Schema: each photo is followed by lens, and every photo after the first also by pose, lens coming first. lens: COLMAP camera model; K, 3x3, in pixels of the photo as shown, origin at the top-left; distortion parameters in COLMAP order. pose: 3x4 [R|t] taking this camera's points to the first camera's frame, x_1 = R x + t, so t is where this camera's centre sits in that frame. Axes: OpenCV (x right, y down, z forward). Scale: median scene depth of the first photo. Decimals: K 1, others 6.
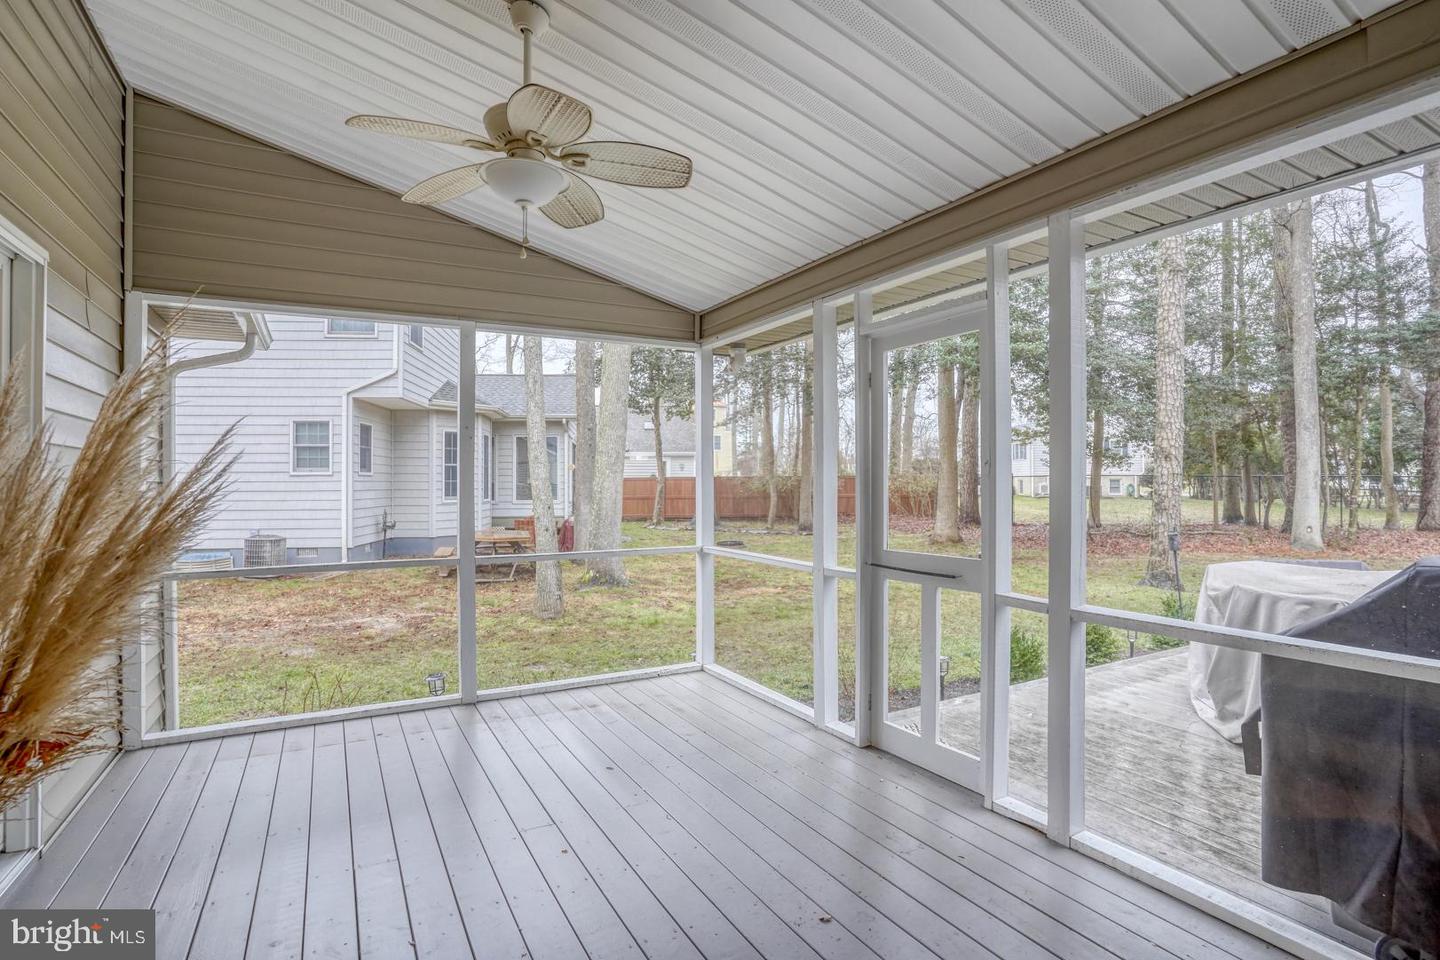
lens RADIAL K [[752.1, 0, 716.4], [0, 752.1, 481.4], [0, 0, 1]] dist [-0.000552, -0.000039]
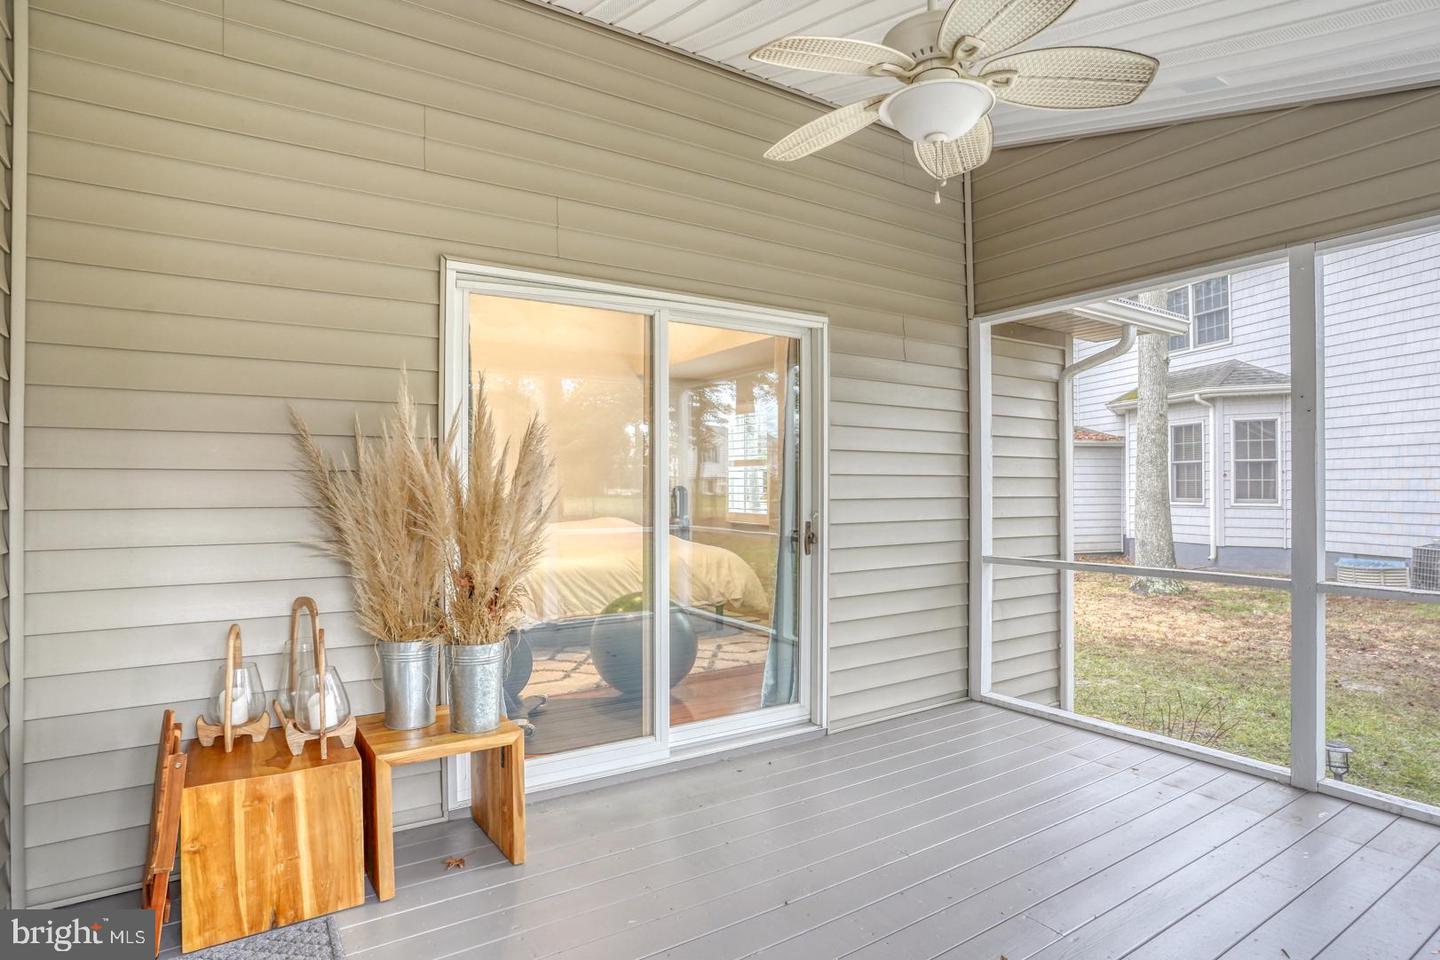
lens RADIAL K [[752.1, 0, 714.6], [0, 752.1, 481.1], [0, 0, 1]] dist [-0.000552, -0.000039]
pose [[0.114402, -0.002812, -0.993431, 0.313135], [0.003260, 0.999992, -0.002455, 0.007447], [0.993429, -0.002958, 0.114410, 0.381988]]
